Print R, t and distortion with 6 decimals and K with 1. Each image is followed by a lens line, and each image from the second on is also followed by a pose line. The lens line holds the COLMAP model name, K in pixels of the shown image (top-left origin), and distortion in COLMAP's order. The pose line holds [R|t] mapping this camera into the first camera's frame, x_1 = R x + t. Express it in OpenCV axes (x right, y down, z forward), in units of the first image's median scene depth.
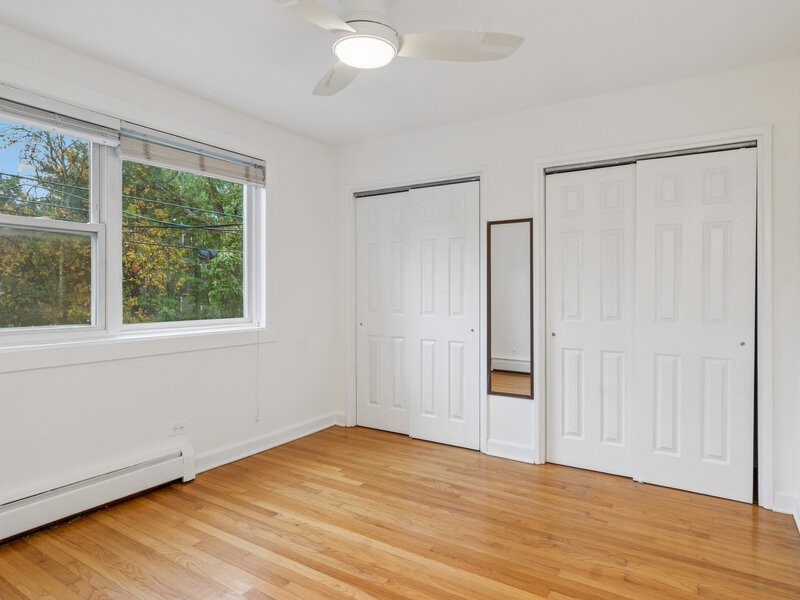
lens RADIAL K [[492.2, 0, 396.1], [0, 492.2, 292.1], [0, 0, 1]] dist [0.001752, 0.002214]
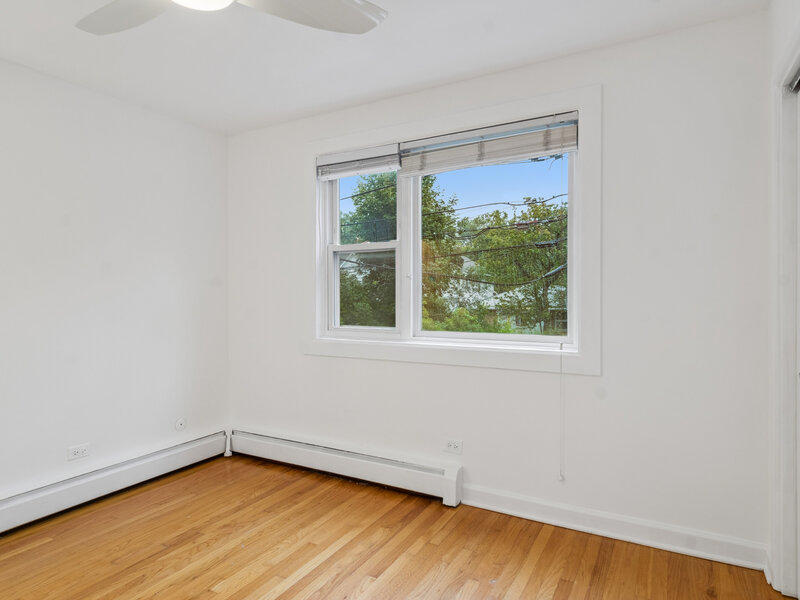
lens RADIAL K [[492.2, 0, 396.1], [0, 492.2, 292.1], [0, 0, 1]] dist [0.001752, 0.002214]
pose [[0.054592, 0.002773, -0.998505, 0.525130], [0.005824, 0.999978, 0.003096, -0.020800], [0.998492, -0.005984, 0.054574, 0.911213]]
